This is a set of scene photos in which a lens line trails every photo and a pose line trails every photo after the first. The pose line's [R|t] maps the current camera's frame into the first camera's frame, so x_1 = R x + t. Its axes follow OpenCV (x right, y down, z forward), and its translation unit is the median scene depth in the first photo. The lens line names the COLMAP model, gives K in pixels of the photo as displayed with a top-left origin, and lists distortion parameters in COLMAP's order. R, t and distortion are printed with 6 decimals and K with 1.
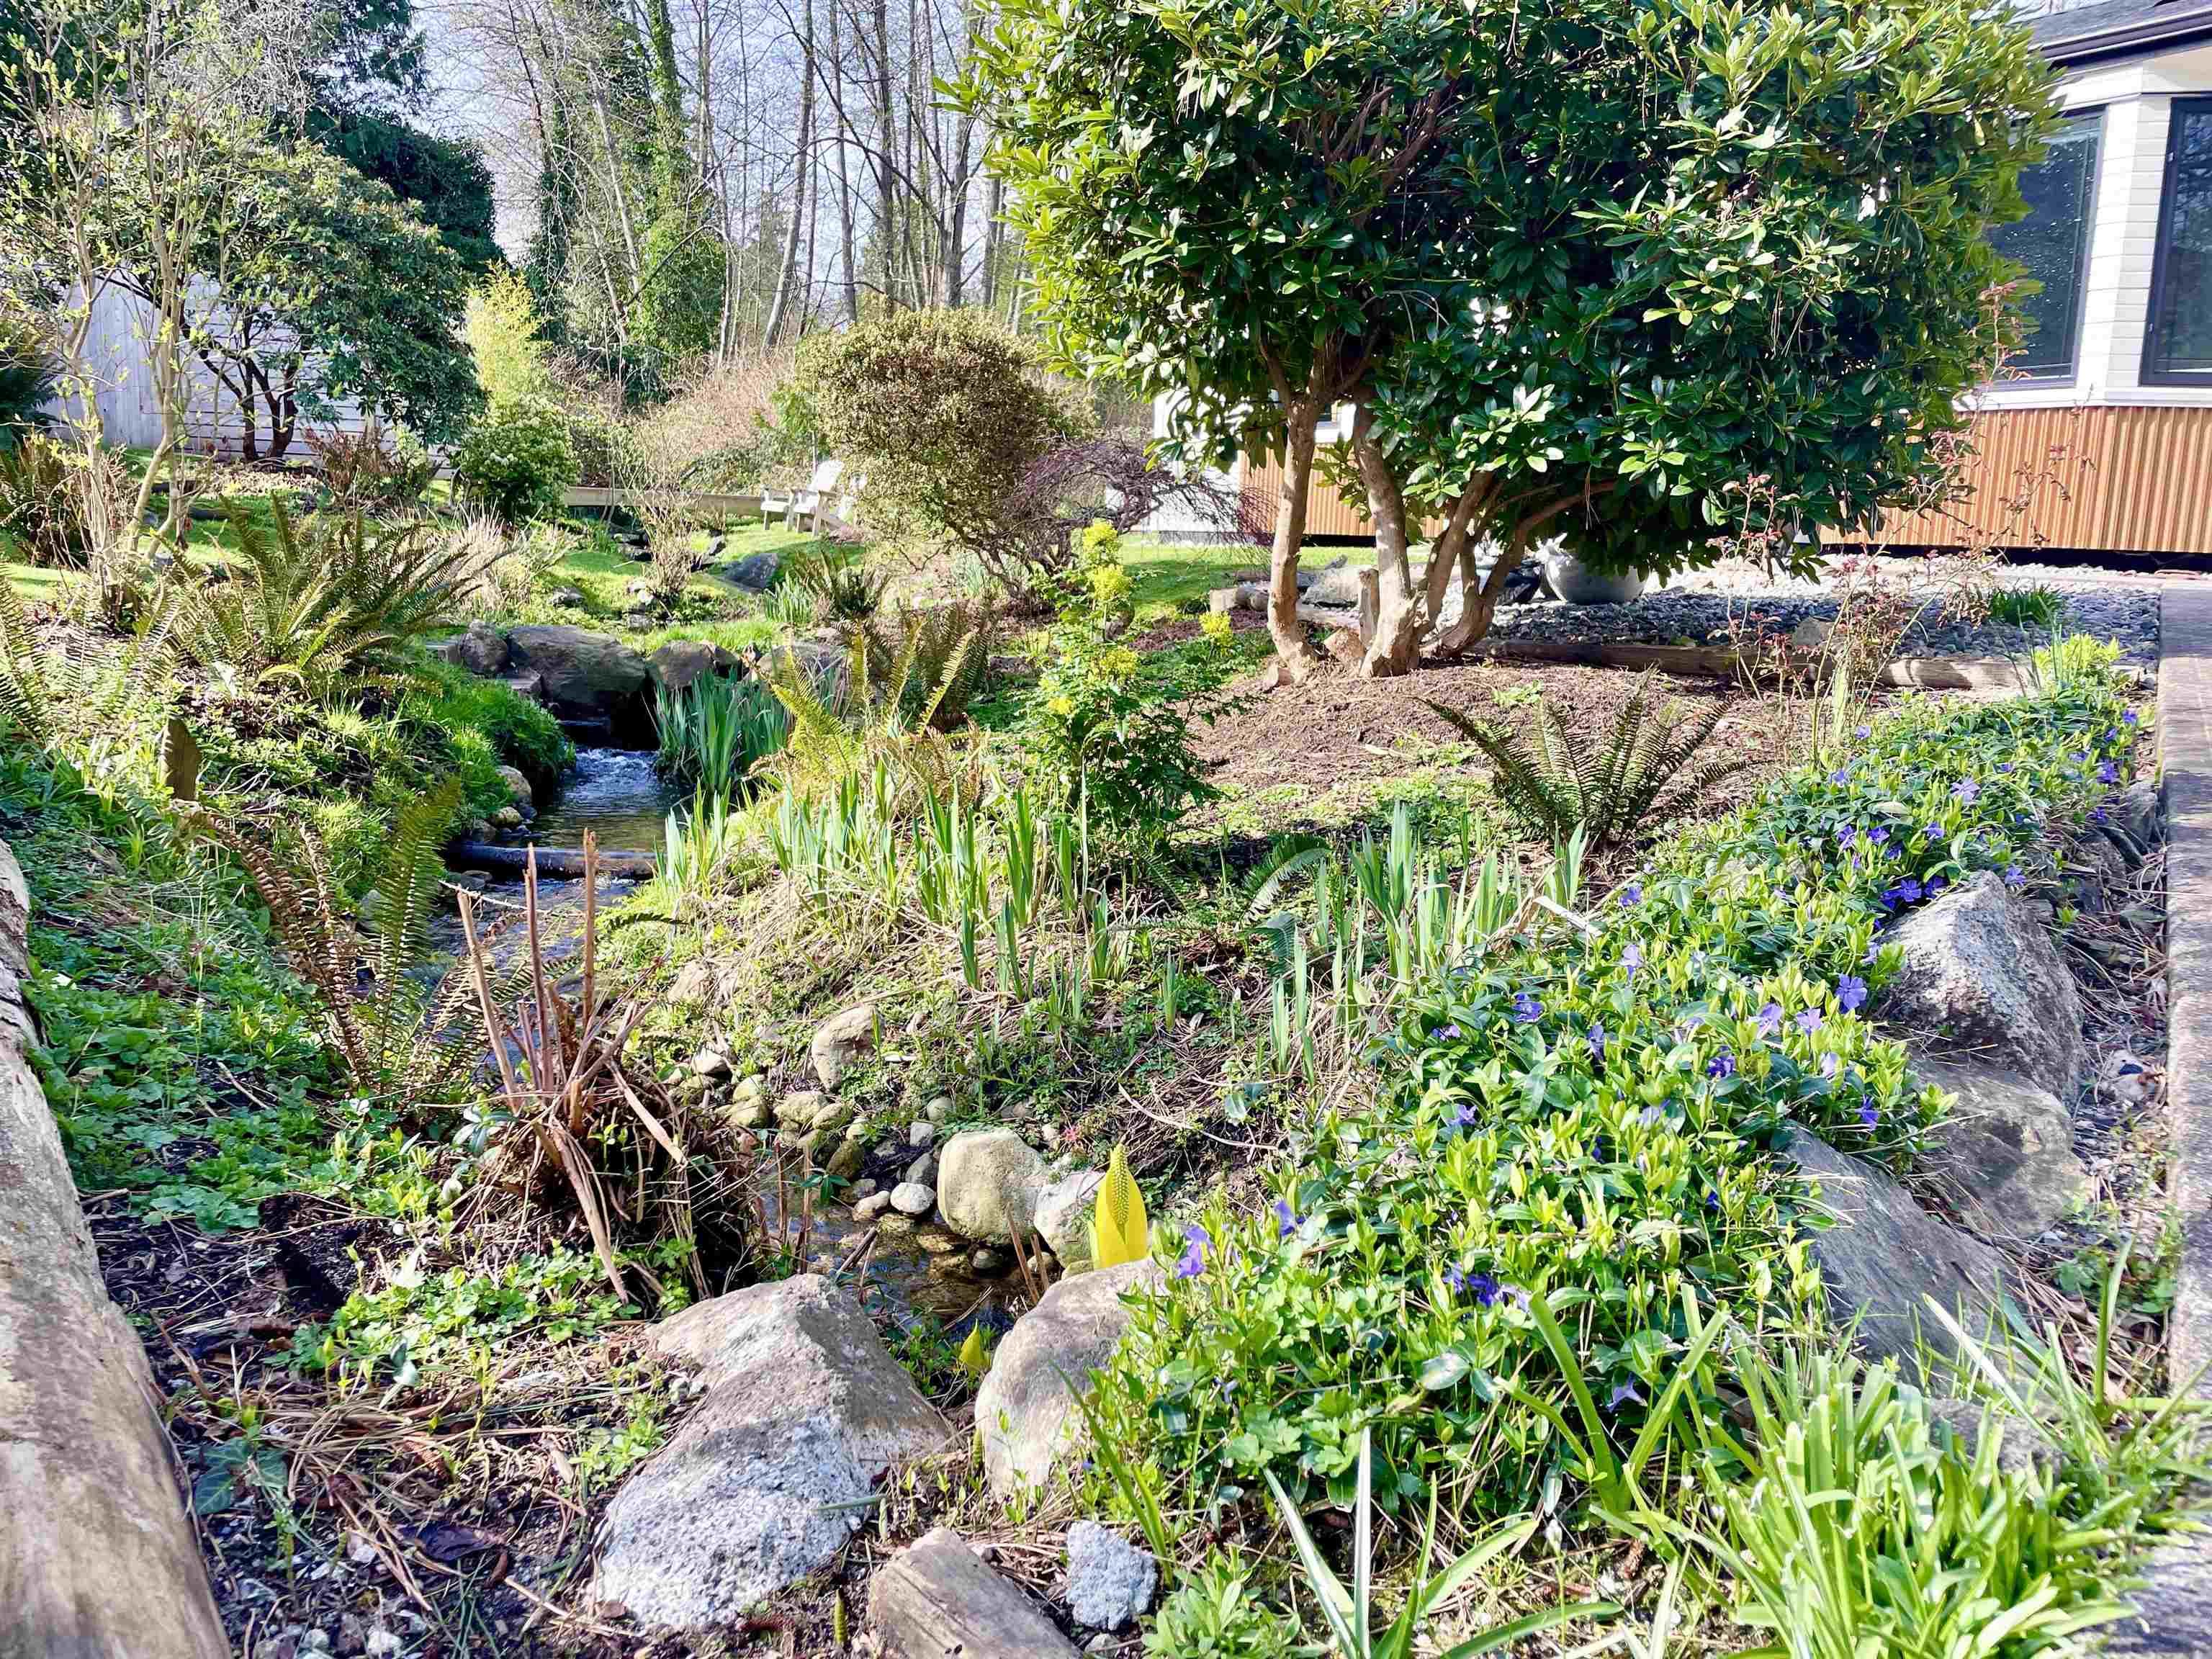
lens RADIAL K [[1680.9, 0, 1106.0], [0, 1680.9, 829.5], [0, 0, 1]] dist [0.083166, -0.080163]
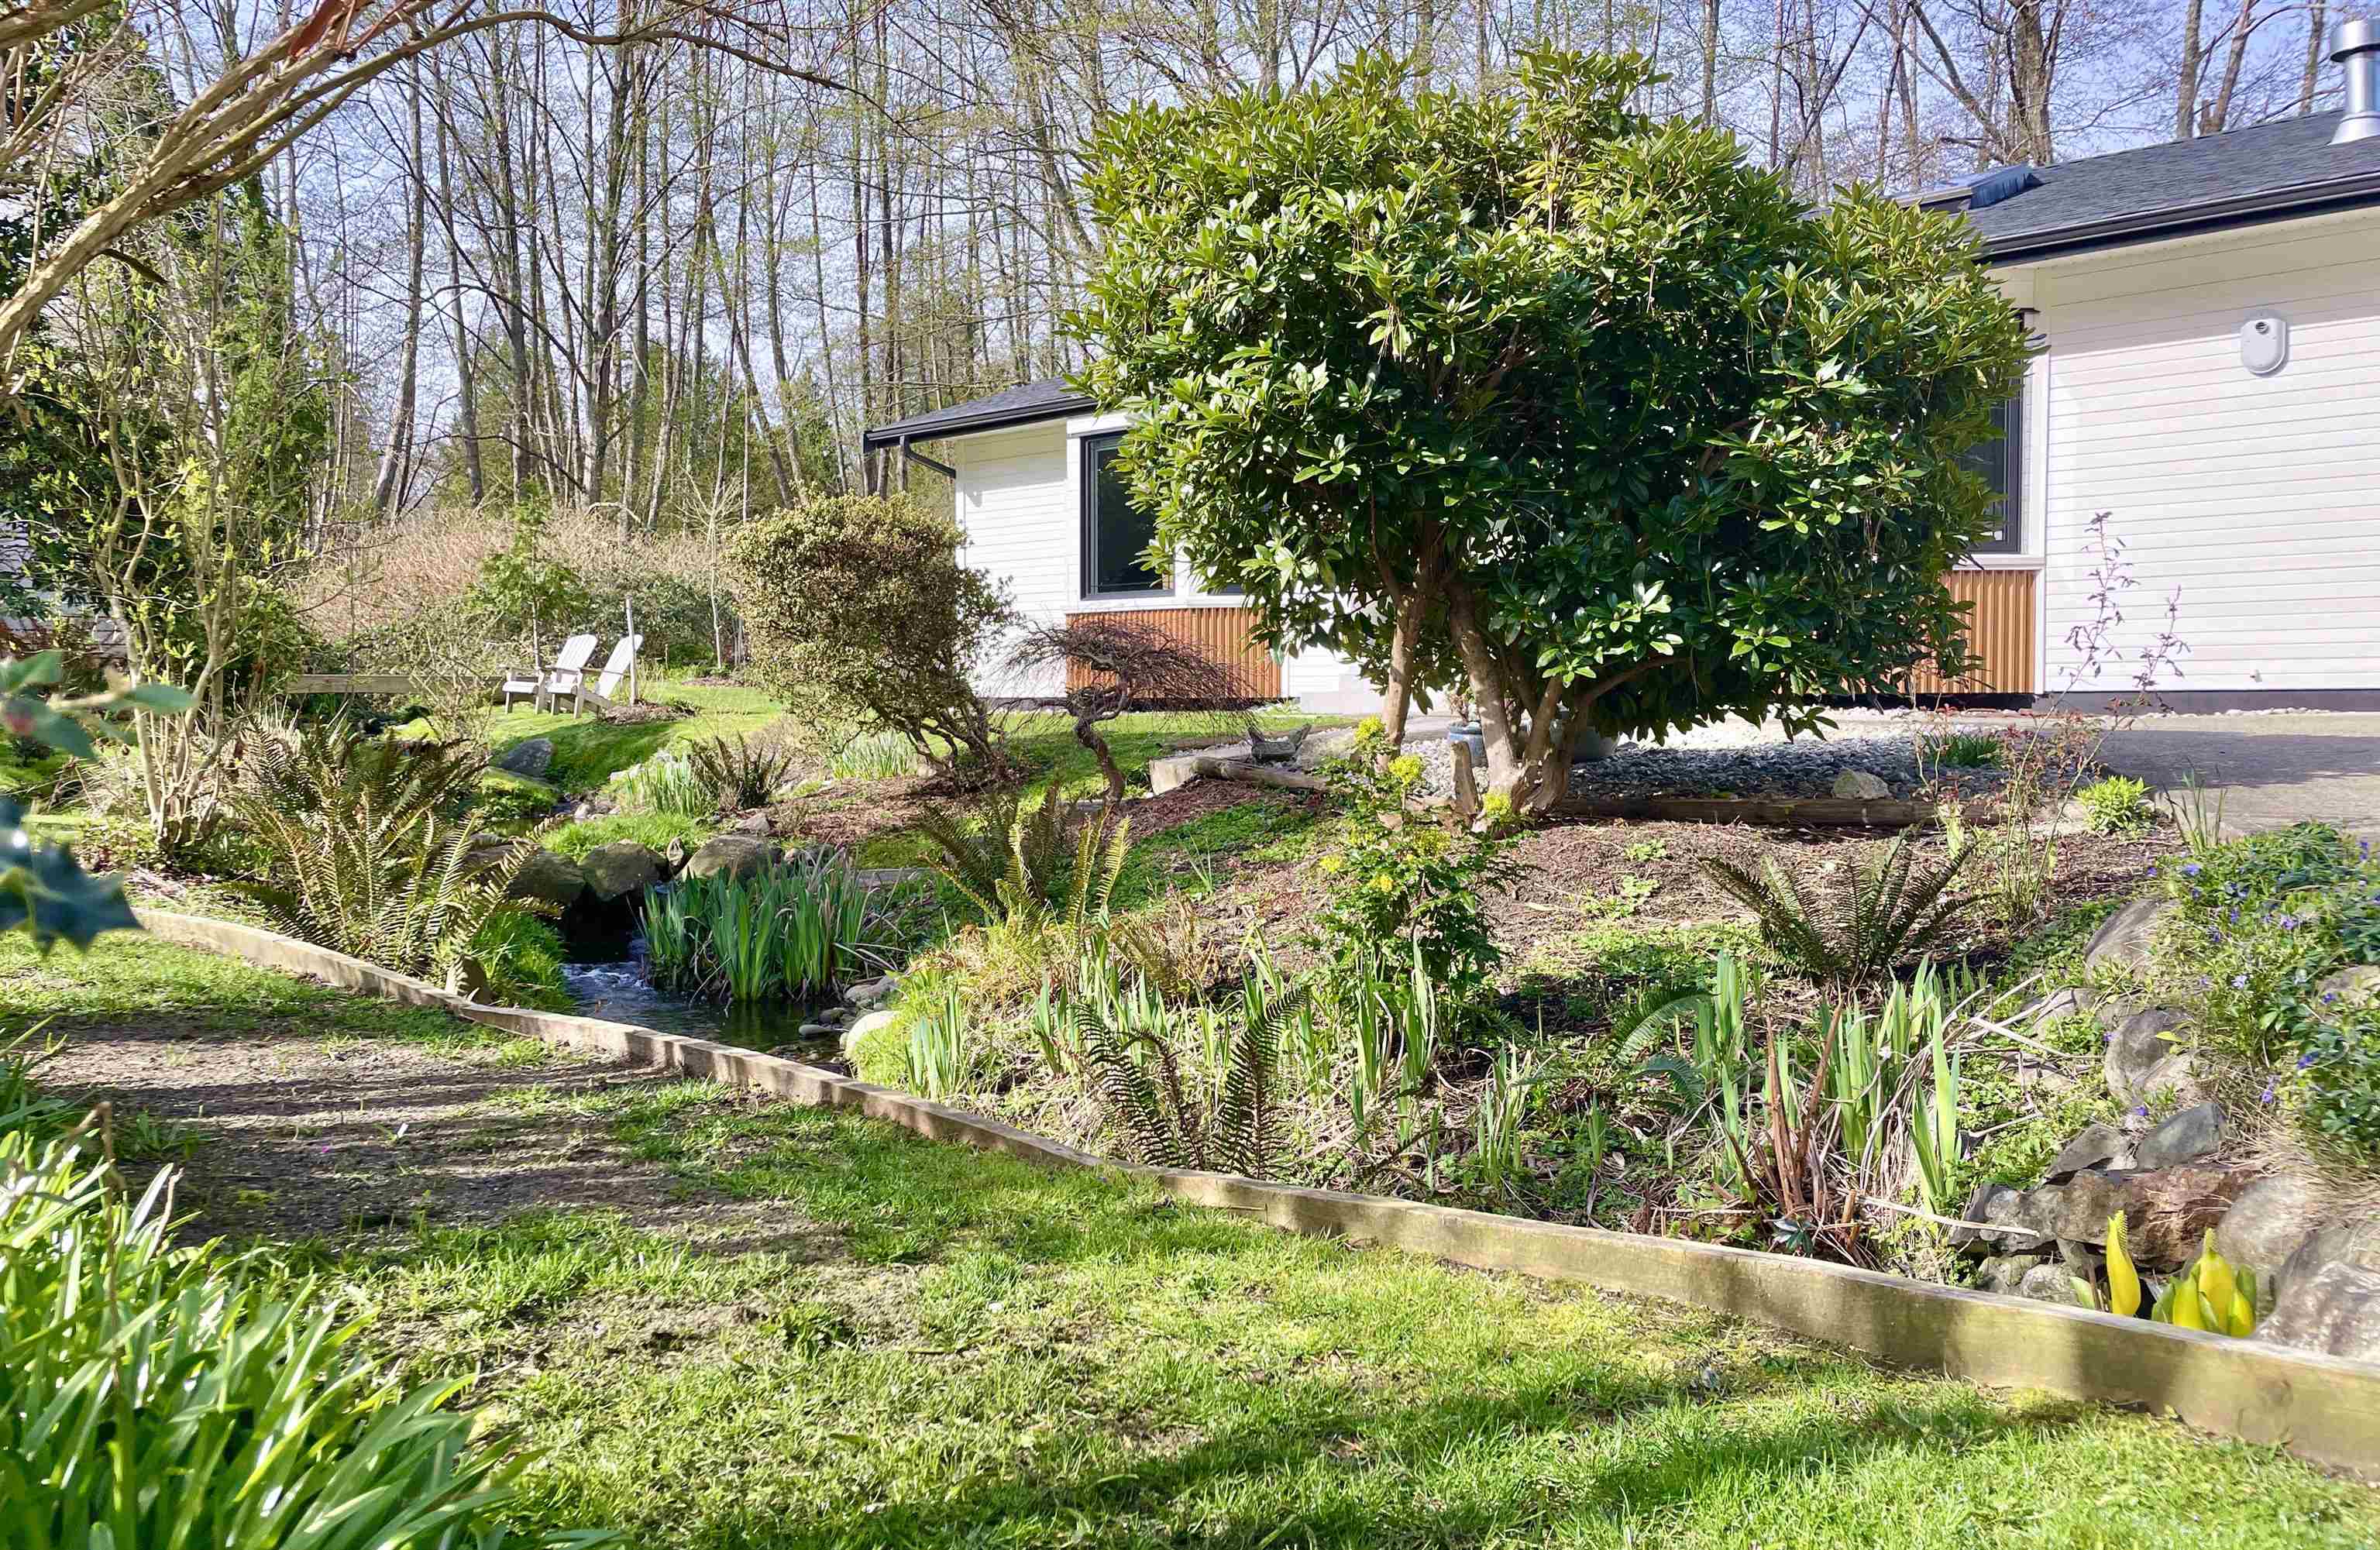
lens RADIAL K [[1806.8, 0, 1190.0], [0, 1806.8, 775.0], [0, 0, 1]] dist [0.099987, -0.000804]
pose [[0.964484, -0.050193, 0.259329, -0.334313], [0.081595, 0.990378, -0.111776, -0.016925], [-0.251224, 0.128966, 0.959299, -0.080007]]
